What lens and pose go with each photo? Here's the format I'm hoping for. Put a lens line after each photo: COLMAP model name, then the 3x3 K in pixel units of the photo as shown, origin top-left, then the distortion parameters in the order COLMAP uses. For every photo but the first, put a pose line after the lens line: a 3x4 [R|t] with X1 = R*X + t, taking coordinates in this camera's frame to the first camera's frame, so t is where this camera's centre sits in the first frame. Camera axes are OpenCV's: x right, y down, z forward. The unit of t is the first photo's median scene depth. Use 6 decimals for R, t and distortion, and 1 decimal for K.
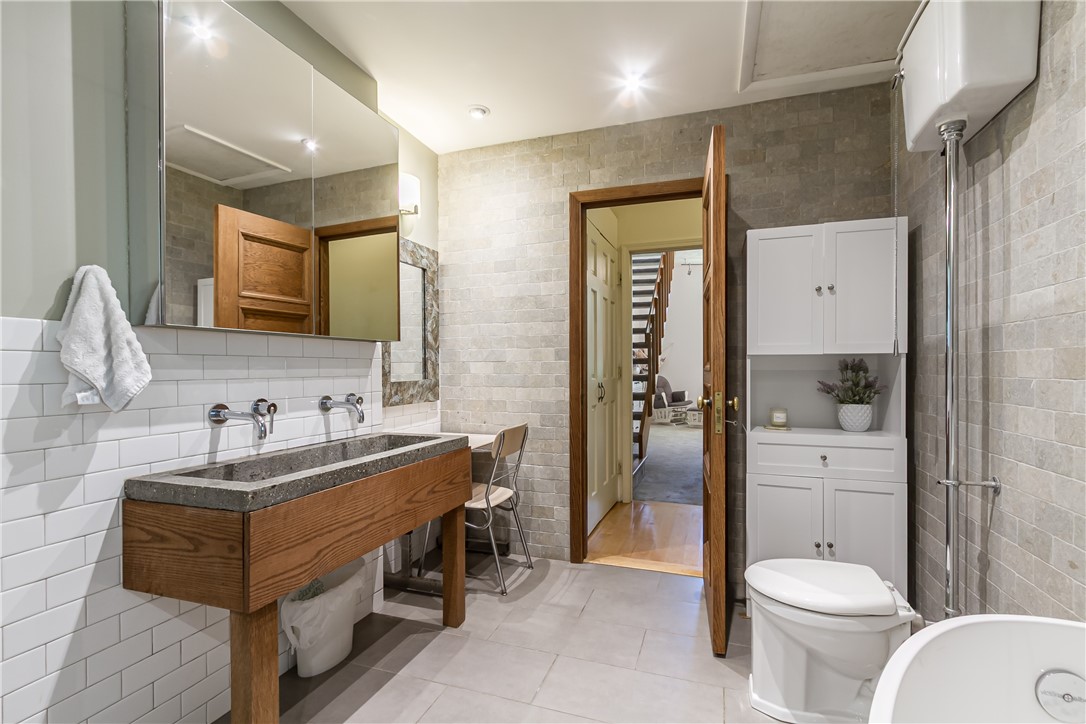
lens RADIAL K [[492.5, 0, 546.7], [0, 492.5, 369.8], [0, 0, 1]] dist [0.004607, -0.004783]
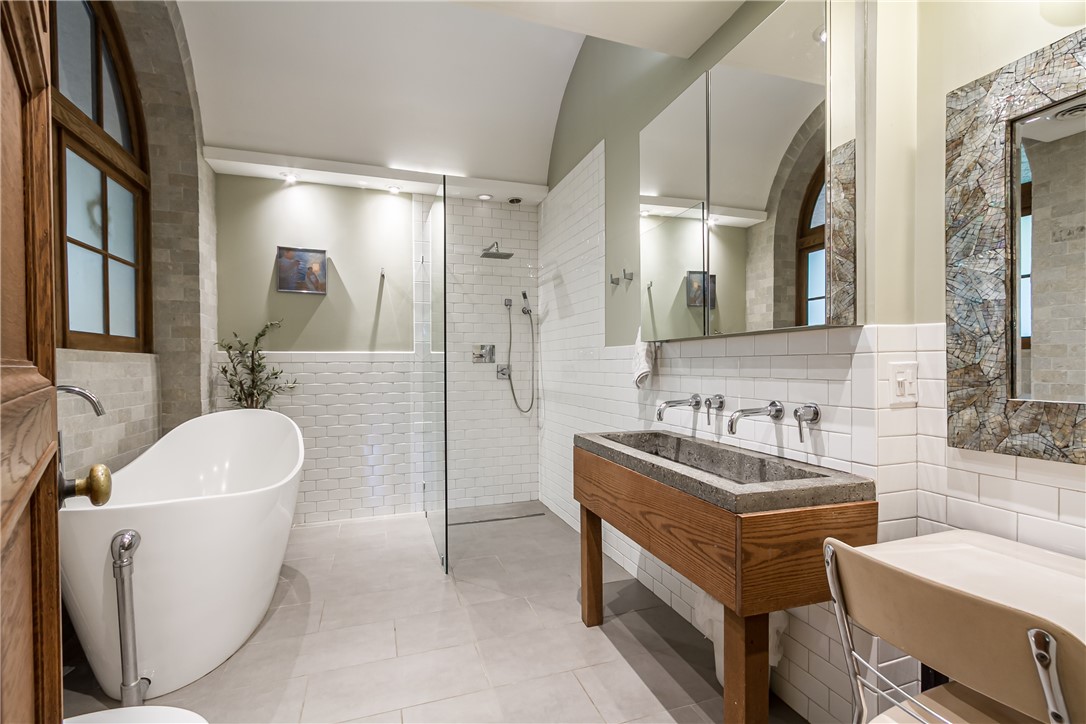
lens RADIAL K [[492.5, 0, 546.7], [0, 492.5, 369.8], [0, 0, 1]] dist [0.004607, -0.004783]
pose [[-0.786490, 0.010933, -0.617507, 0.374112], [0.003387, 0.999905, 0.013390, -0.013064], [0.617594, 0.008440, -0.786452, 1.419235]]
